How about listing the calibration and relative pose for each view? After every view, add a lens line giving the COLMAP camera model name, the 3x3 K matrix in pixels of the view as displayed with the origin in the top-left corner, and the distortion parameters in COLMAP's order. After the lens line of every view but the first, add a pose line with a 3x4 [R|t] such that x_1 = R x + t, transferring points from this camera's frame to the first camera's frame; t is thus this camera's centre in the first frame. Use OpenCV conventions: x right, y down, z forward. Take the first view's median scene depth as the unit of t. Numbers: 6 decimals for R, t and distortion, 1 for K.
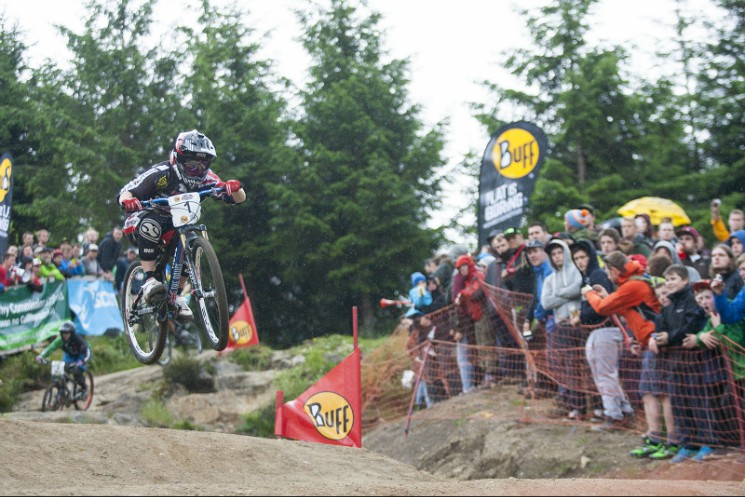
lens RADIAL K [[2285.8, 0, 372.6], [0, 2285.8, 248.7], [0, 0, 1]] dist [0.040932, 0.000000]
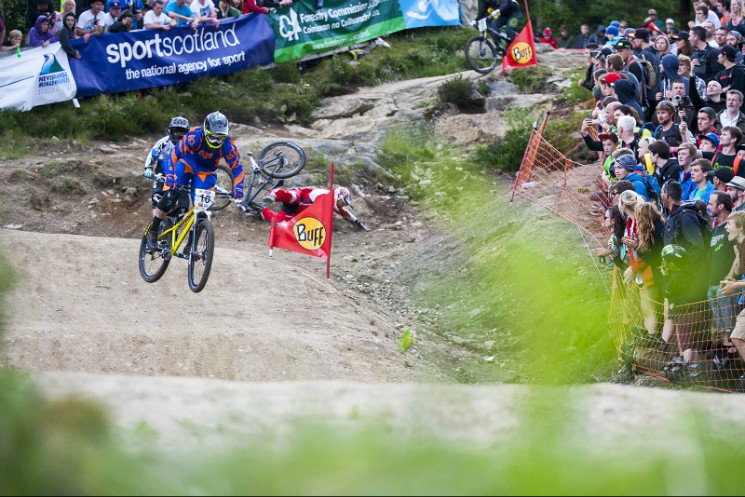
lens RADIAL K [[3106.3, 0, 372.4], [0, 3106.3, 248.4], [0, 0, 1]] dist [0.112374, 0.000000]
pose [[0.965591, 0.069787, -0.250527, 0.259528], [-0.025450, 0.984056, 0.176031, -0.135151], [0.258818, -0.163598, 0.951971, -0.453709]]
